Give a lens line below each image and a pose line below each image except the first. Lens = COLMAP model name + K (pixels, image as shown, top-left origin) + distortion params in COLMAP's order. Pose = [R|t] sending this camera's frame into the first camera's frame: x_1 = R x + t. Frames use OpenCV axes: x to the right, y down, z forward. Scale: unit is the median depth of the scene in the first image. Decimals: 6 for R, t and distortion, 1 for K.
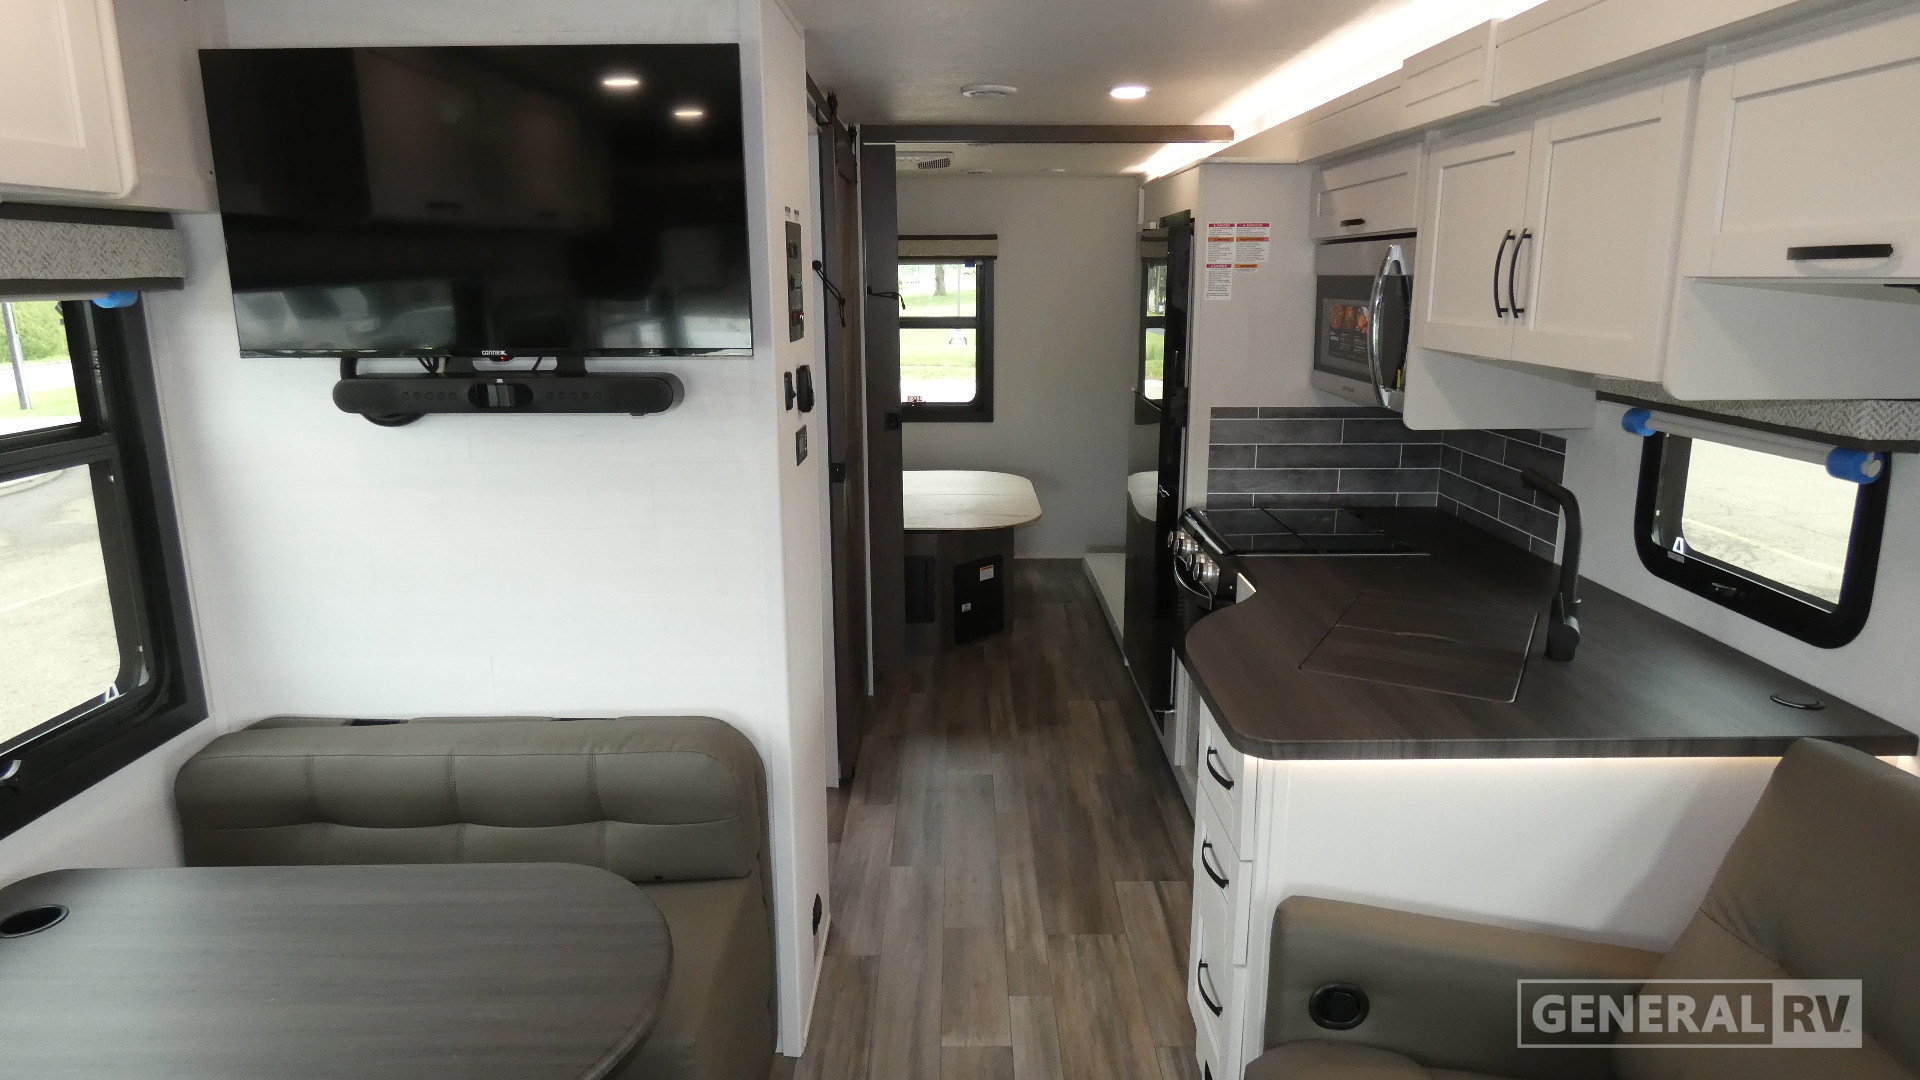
lens RADIAL K [[1141.8, 0, 963.4], [0, 1141.8, 536.5], [0, 0, 1]] dist [-0.009203, -0.001330]
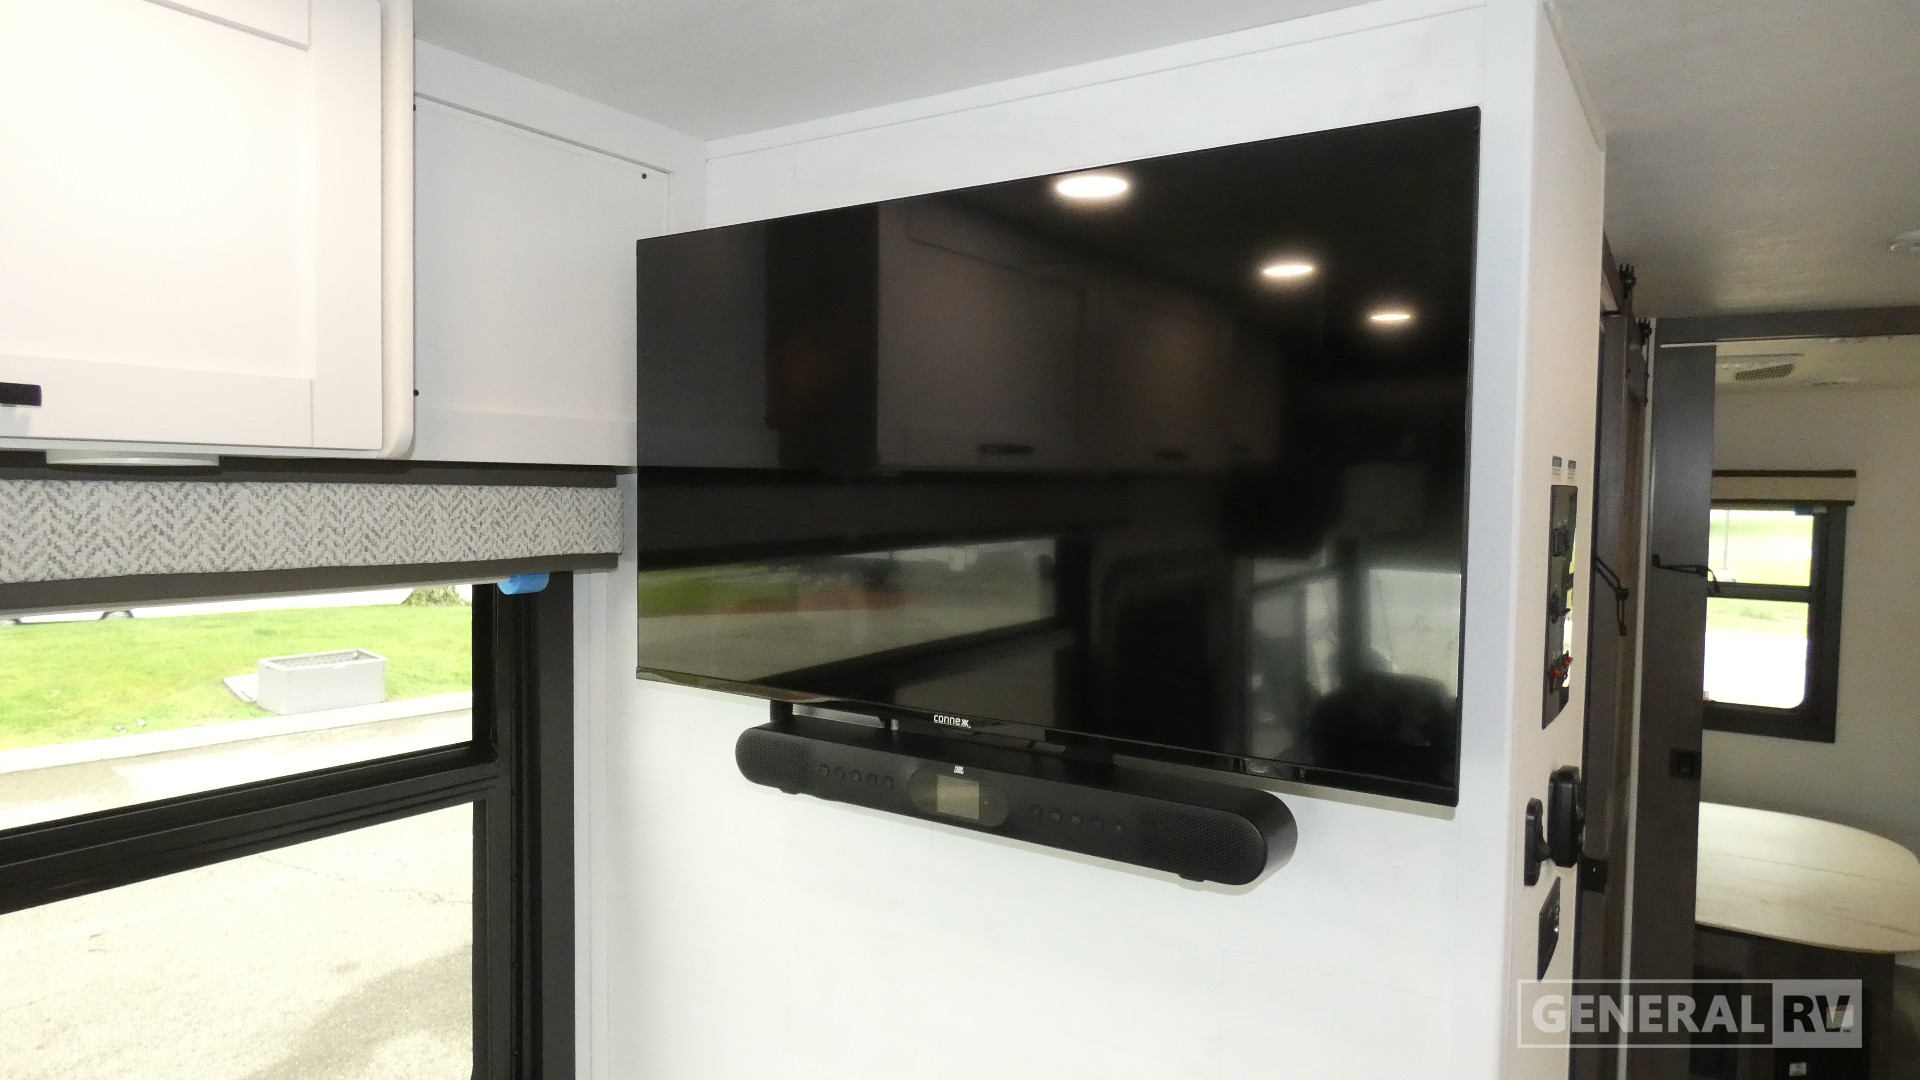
lens RADIAL K [[1141.8, 0, 963.4], [0, 1141.8, 536.5], [0, 0, 1]] dist [-0.009203, -0.001330]
pose [[0.829023, 0.039945, -0.557786, -0.064190], [-0.143481, 0.979249, -0.143124, -0.104657], [0.540494, 0.198685, 0.817552, 0.331641]]
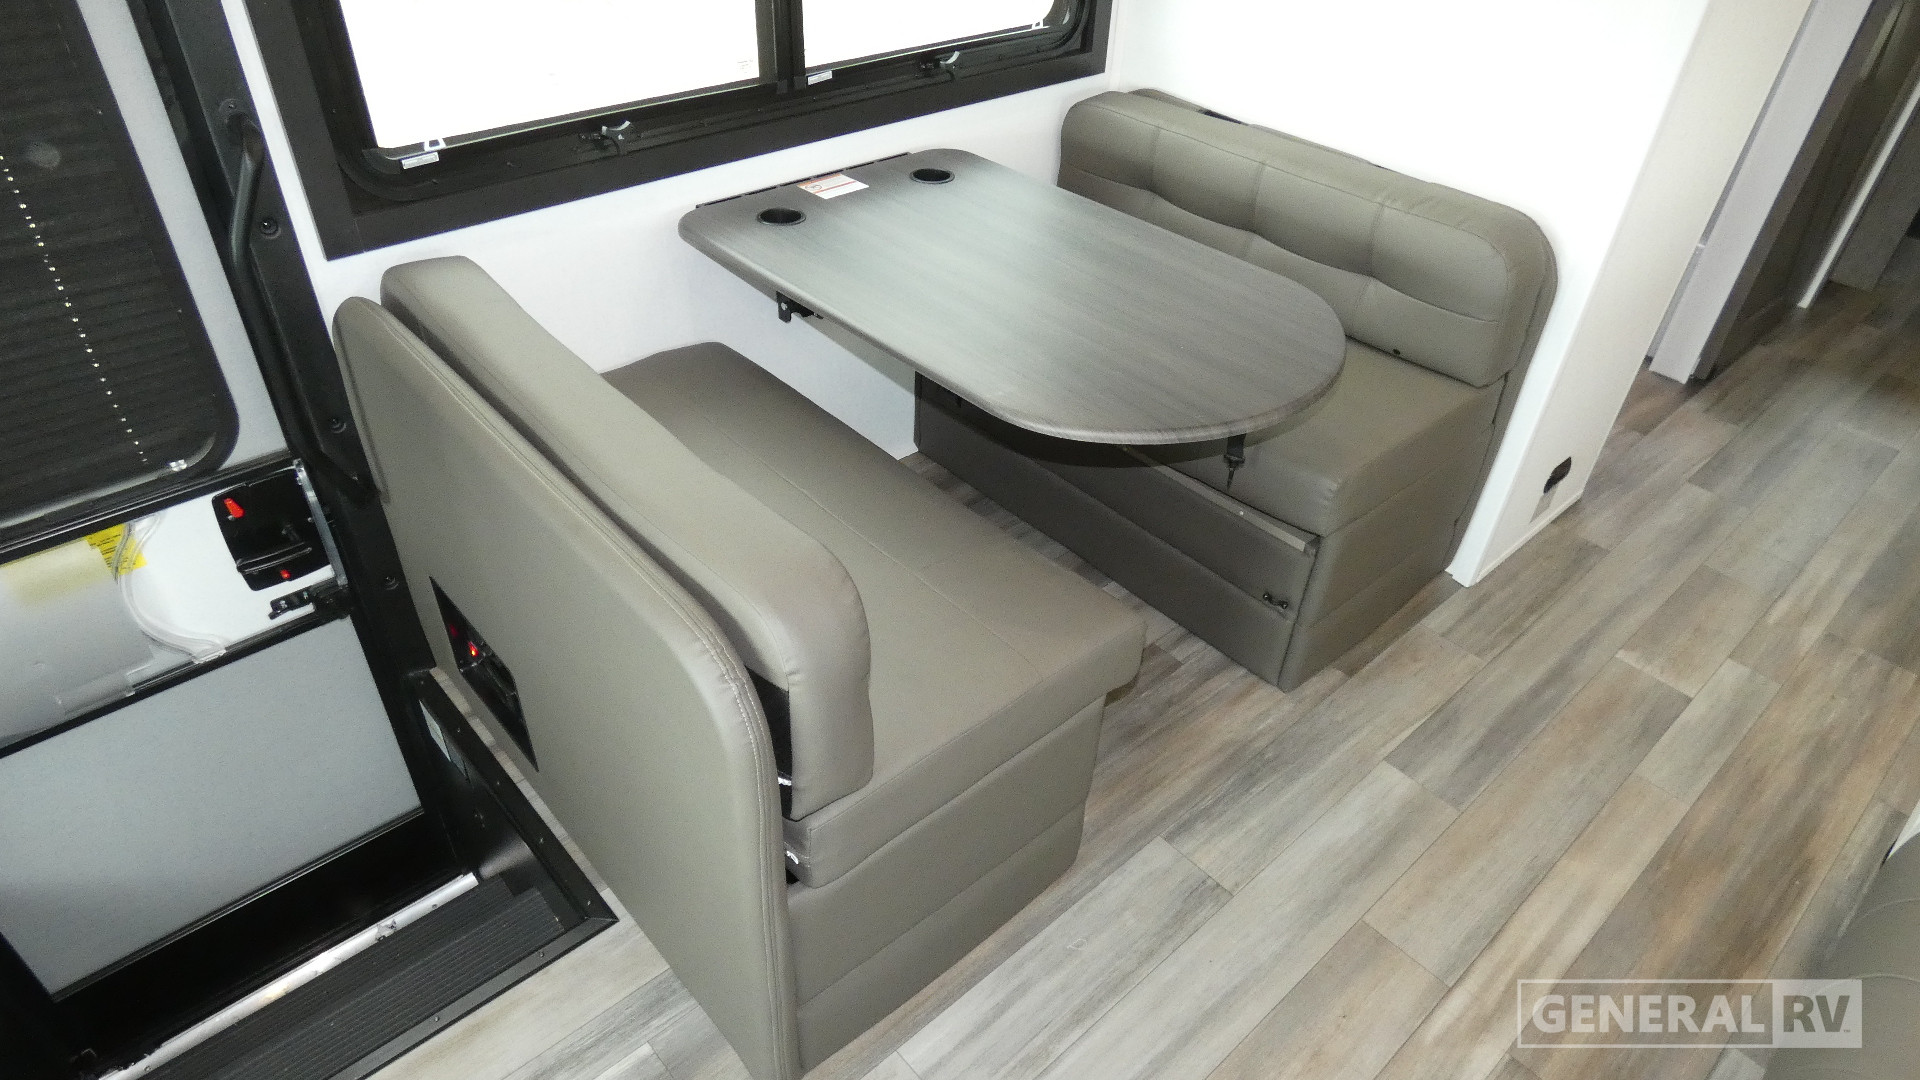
lens RADIAL K [[1138.6, 0, 960.0], [0, 1138.6, 540.0], [0, 0, 1]] dist [-0.001978, -0.000502]
pose [[0.665747, 0.480371, -0.570986, 0.082747], [-0.206783, 0.854017, 0.477384, 0.028292], [0.716953, -0.199747, 0.667892, 0.018231]]
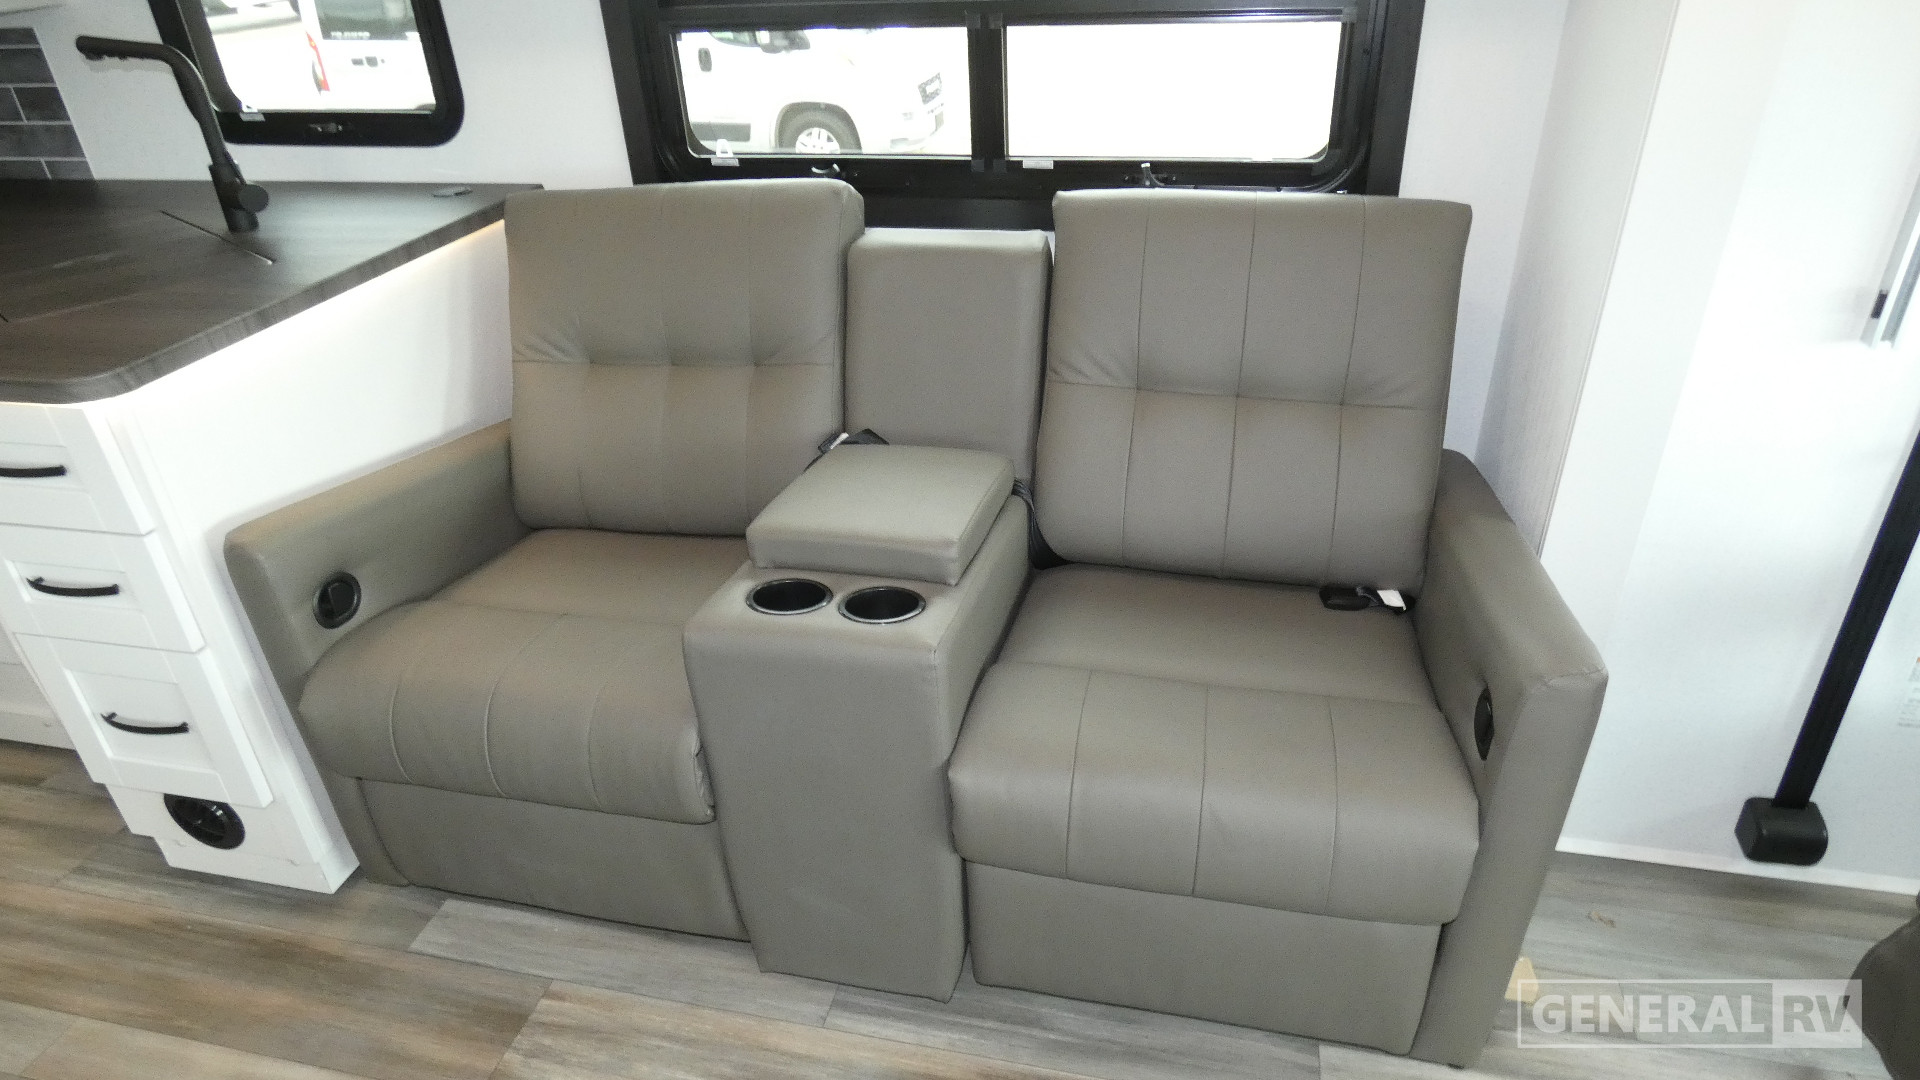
lens RADIAL K [[1163.9, 0, 952.0], [0, 1163.9, 539.0], [0, 0, 1]] dist [-0.001456, -0.000285]
pose [[0.237299, -0.485070, 0.841663, -0.184104], [0.256339, 0.866969, 0.427382, 0.043550], [-0.937006, 0.114334, 0.330073, 0.097919]]
